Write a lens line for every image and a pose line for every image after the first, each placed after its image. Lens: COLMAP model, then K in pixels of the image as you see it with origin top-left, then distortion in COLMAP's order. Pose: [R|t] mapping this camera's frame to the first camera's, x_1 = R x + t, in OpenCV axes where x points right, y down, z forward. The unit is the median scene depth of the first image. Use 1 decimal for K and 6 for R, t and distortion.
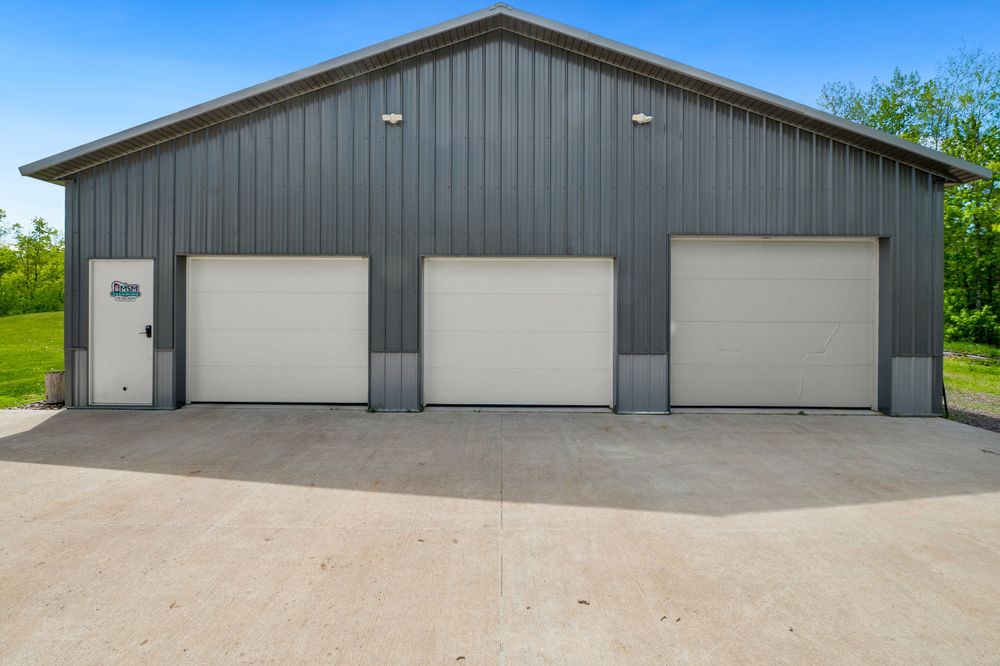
lens RADIAL K [[436.2, 0, 500.6], [0, 436.2, 330.7], [0, 0, 1]] dist [0.000590, 0.000080]
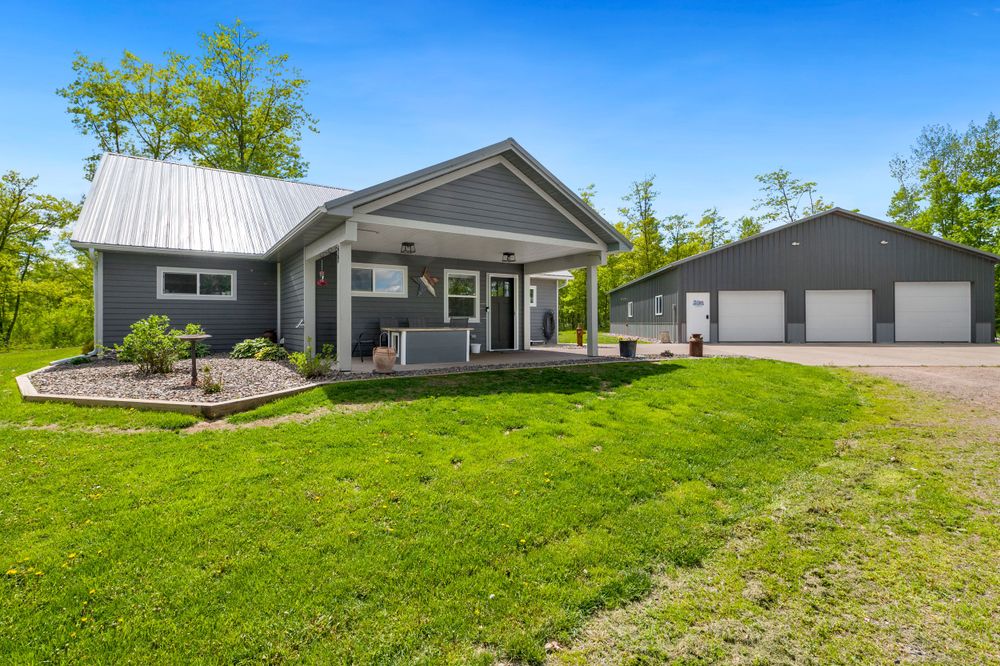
lens RADIAL K [[485.2, 0, 499.4], [0, 485.2, 331.5], [0, 0, 1]] dist [0.000234, -0.000083]
pose [[0.997608, -0.008871, -0.068550, -1.978997], [0.008973, 0.999959, 0.001172, 0.082779], [0.068537, -0.001784, 0.997647, -2.359697]]
